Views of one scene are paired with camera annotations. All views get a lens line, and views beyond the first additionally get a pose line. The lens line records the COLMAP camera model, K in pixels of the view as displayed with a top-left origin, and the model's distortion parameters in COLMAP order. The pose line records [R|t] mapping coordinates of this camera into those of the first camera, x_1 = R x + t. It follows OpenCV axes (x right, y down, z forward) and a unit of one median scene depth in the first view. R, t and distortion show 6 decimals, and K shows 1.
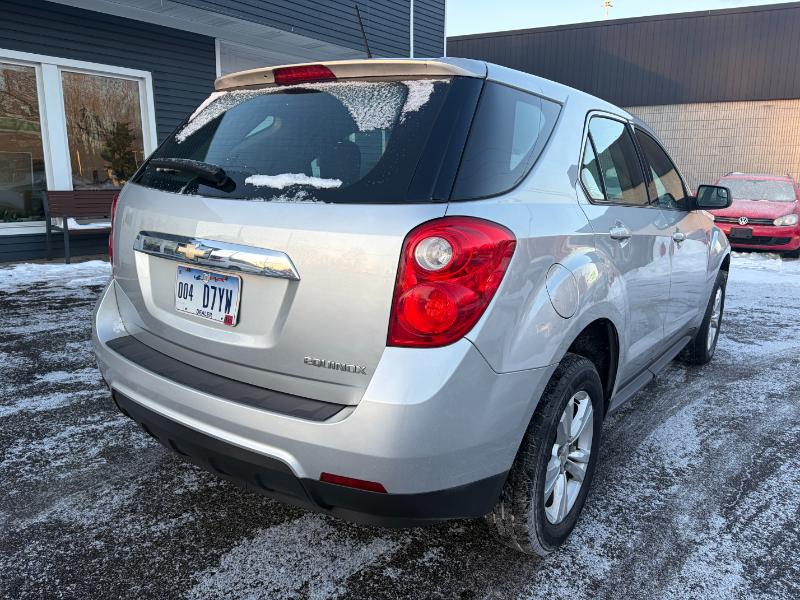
lens RADIAL K [[603.0, 0, 401.4], [0, 603.0, 301.6], [0, 0, 1]] dist [0.053378, -0.053469]
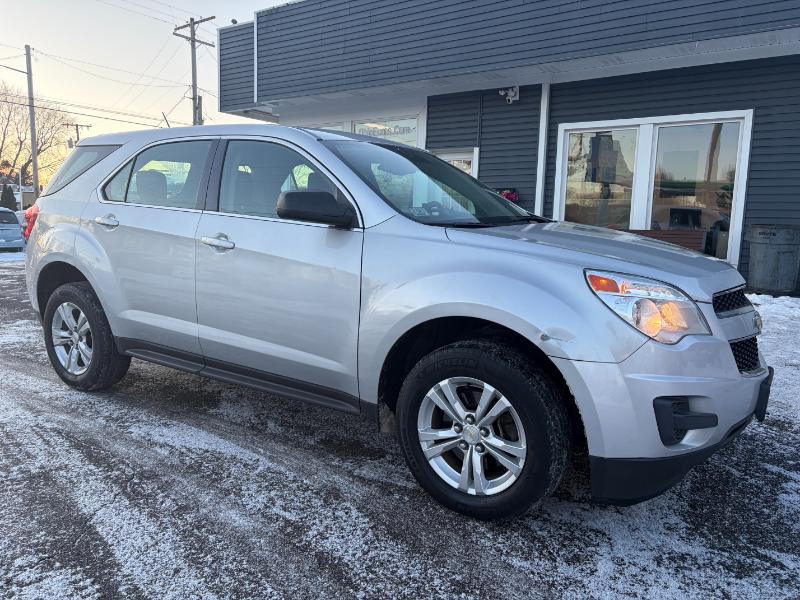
lens RADIAL K [[603.0, 0, 401.0], [0, 603.0, 300.0], [0, 0, 1]] dist [0.053378, -0.053469]
pose [[0.040529, 0.121264, -0.991793, 1.950983], [-0.221980, 0.968895, 0.109393, -0.254994], [0.974209, 0.215724, 0.066186, 1.671156]]
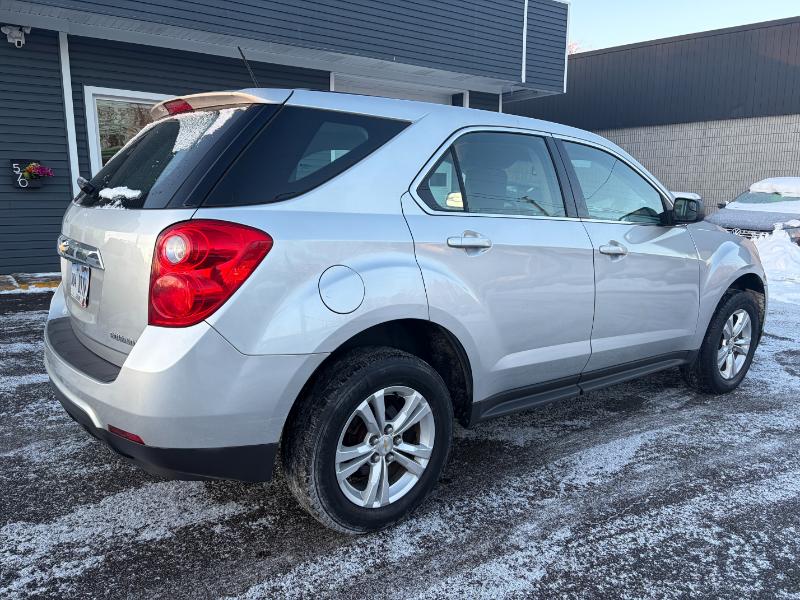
lens RADIAL K [[603.0, 0, 400.3], [0, 603.0, 301.5], [0, 0, 1]] dist [0.053378, -0.053469]
pose [[0.959796, 0.040207, -0.277806, 0.539196], [-0.049183, 0.998466, -0.025416, 0.022087], [0.276358, 0.038058, 0.960301, -0.031974]]
